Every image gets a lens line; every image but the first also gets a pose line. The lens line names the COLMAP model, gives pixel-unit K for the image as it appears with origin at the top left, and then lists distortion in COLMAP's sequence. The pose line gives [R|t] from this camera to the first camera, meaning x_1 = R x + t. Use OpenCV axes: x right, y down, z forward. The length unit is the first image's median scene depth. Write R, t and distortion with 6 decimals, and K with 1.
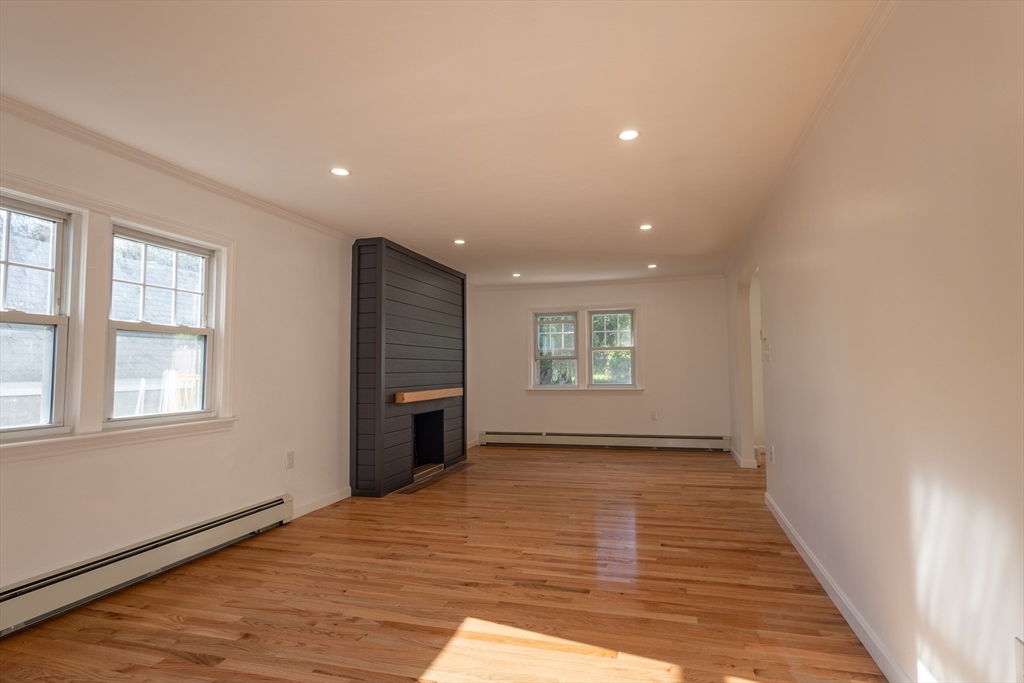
lens RADIAL K [[497.6, 0, 542.2], [0, 497.6, 341.0], [0, 0, 1]] dist [0.004128, 0.000337]
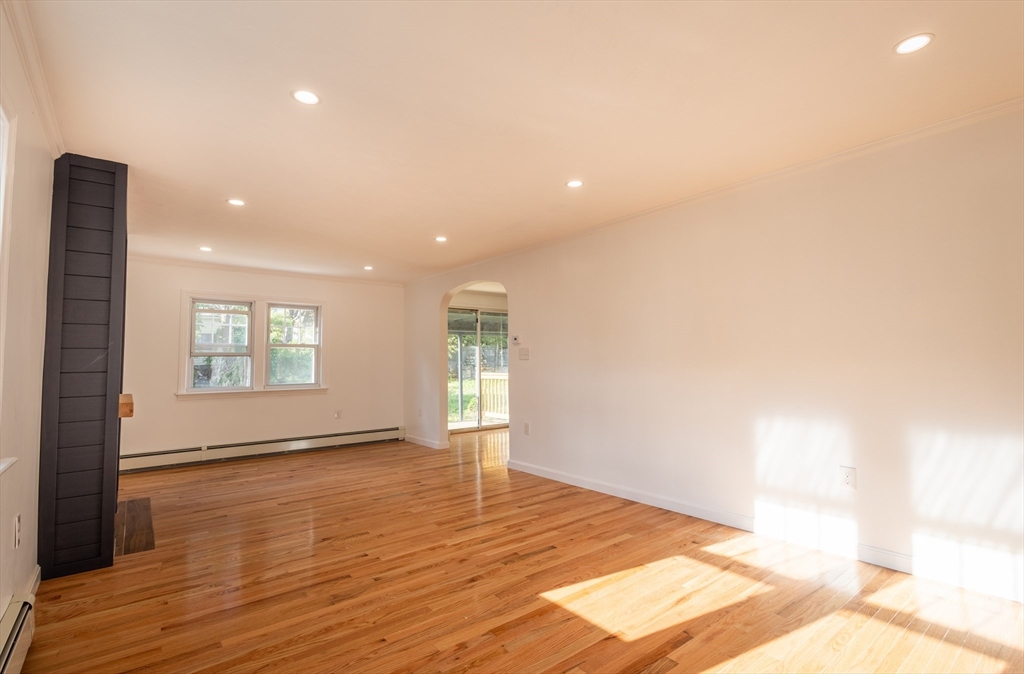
lens RADIAL K [[476.3, 0, 512.0], [0, 476.3, 337.0], [0, 0, 1]] dist [0.002455, 0.000240]
pose [[0.601313, 0.049647, 0.797470, -0.720365], [-0.039949, 0.998688, -0.032051, 0.024999], [-0.798014, -0.012585, 0.602507, 0.300821]]
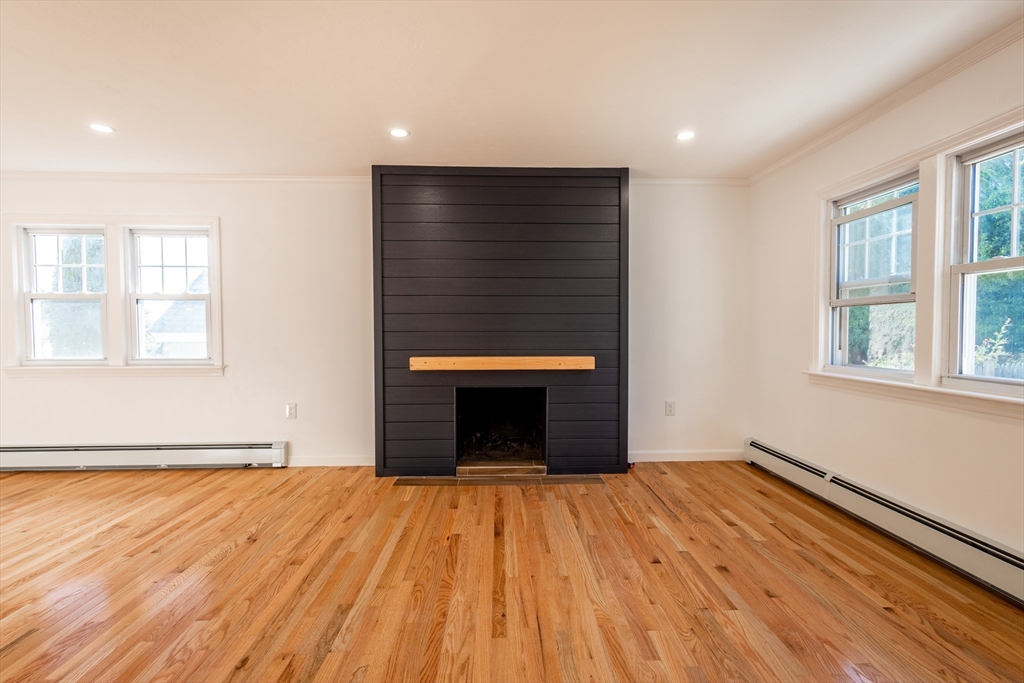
lens RADIAL K [[470.9, 0, 515.4], [0, 470.9, 342.3], [0, 0, 1]] dist [0.005907, -0.000020]
pose [[0.291942, 0.042307, -0.955500, 0.704752], [0.051470, 0.996879, 0.059865, 0.065494], [0.955050, -0.066656, 0.288853, 1.391577]]
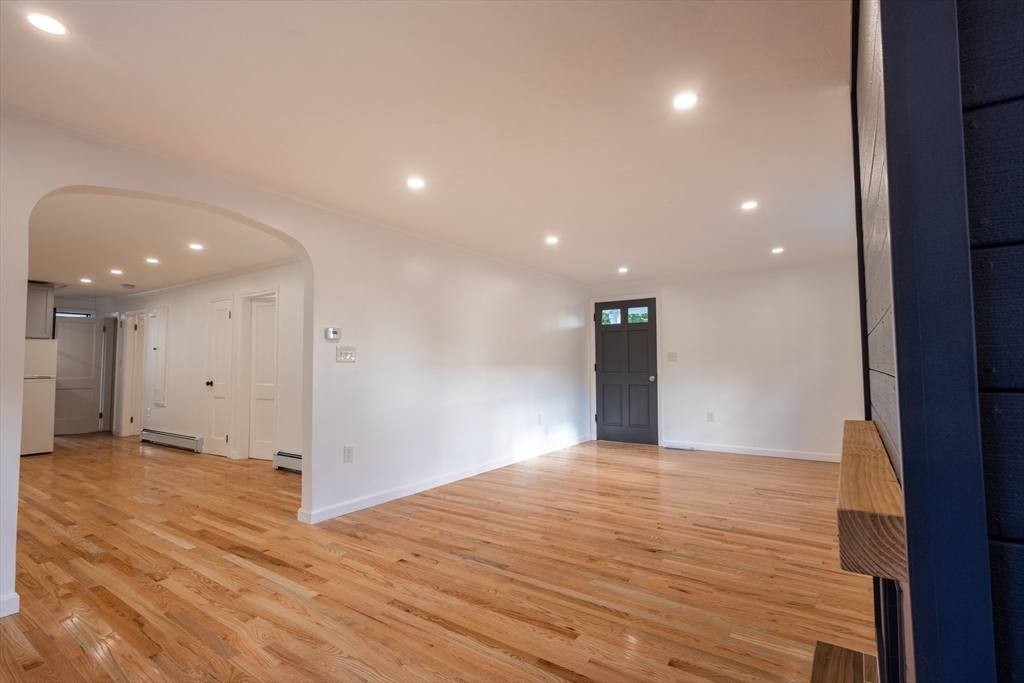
lens RADIAL K [[485.3, 0, 512.0], [0, 485.3, 341.5], [0, 0, 1]] dist [-0.001808, -0.000331]
pose [[-0.936818, 0.037559, 0.347796, -0.241066], [-0.000248, 0.994148, -0.108027, 0.125165], [-0.349818, -0.101288, -0.931326, 2.161404]]
